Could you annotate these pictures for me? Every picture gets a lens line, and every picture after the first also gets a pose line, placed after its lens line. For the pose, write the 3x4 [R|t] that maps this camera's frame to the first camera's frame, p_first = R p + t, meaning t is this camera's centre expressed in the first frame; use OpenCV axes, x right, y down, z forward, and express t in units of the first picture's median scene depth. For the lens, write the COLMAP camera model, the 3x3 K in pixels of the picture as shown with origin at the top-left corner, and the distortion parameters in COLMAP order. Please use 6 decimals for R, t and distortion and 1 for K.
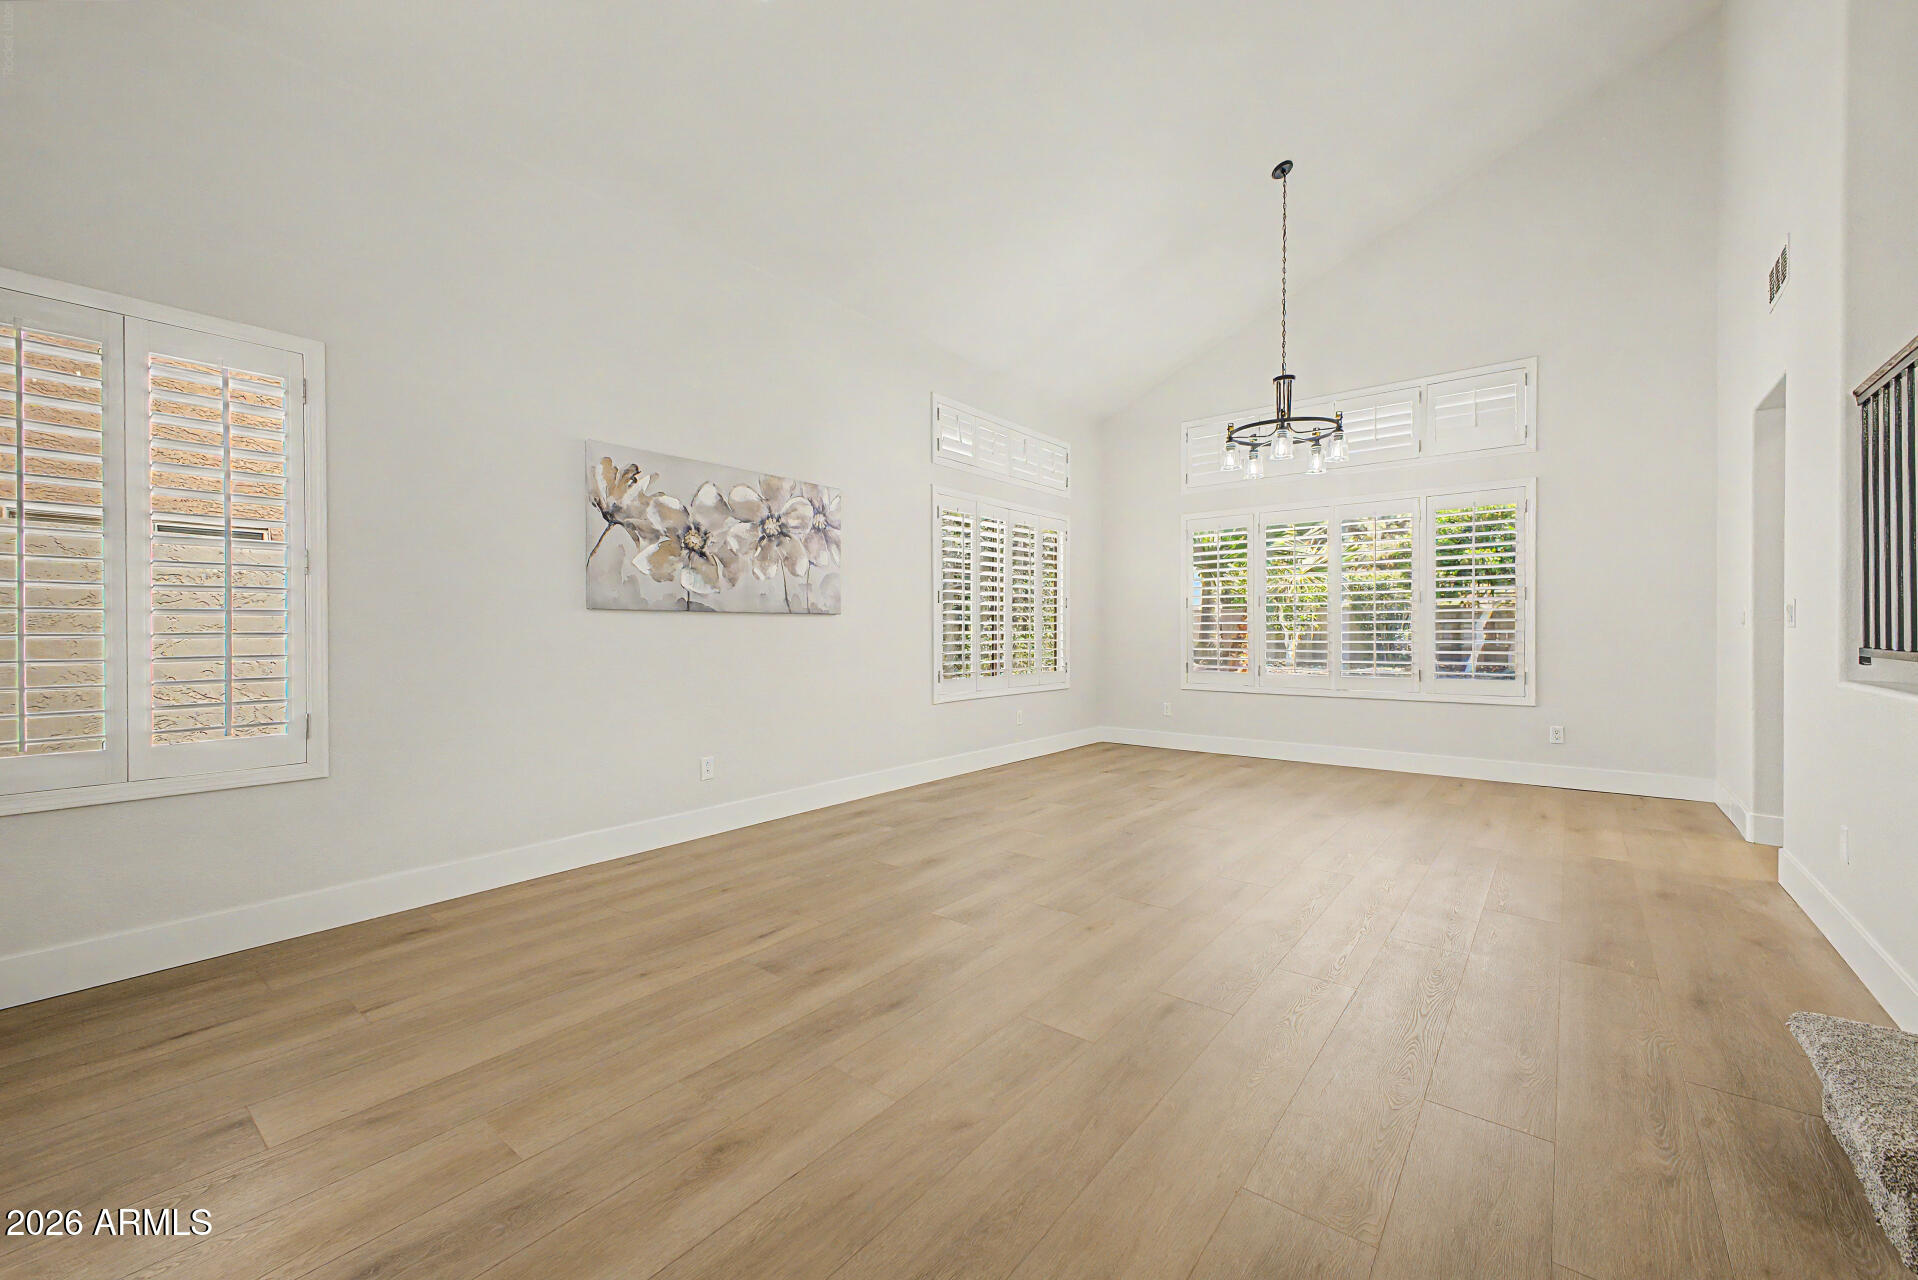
lens RADIAL K [[757.9, 0, 961.4], [0, 757.9, 636.5], [0, 0, 1]] dist [0.023043, -0.006919]
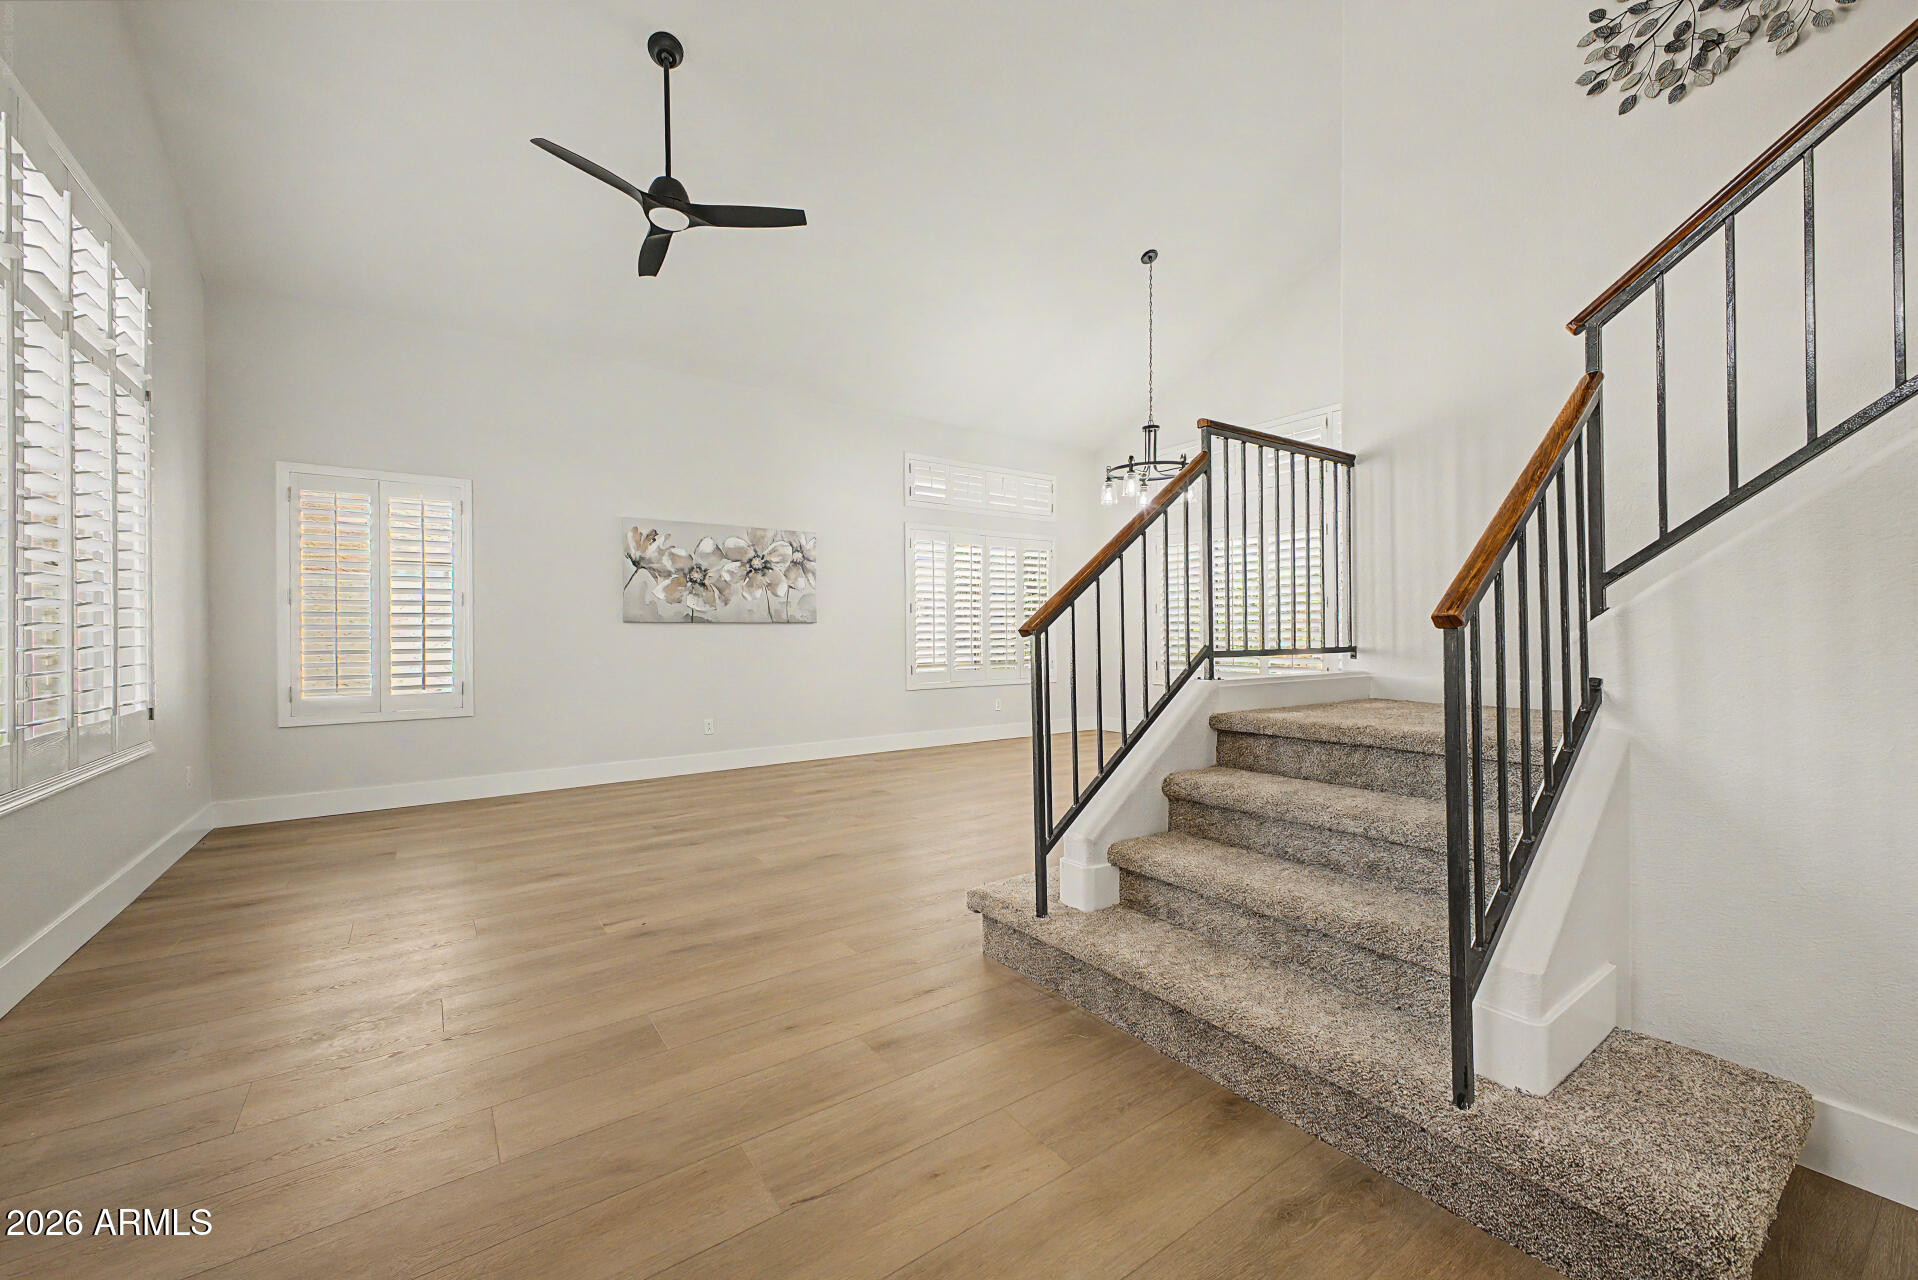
lens RADIAL K [[757.9, 0, 961.4], [0, 757.9, 636.5], [0, 0, 1]] dist [0.023043, -0.006919]
pose [[0.962186, -0.003197, -0.272374, 0.526993], [0.001893, 0.999985, -0.005052, 0.003231], [0.272387, 0.004345, 0.962178, -0.292638]]
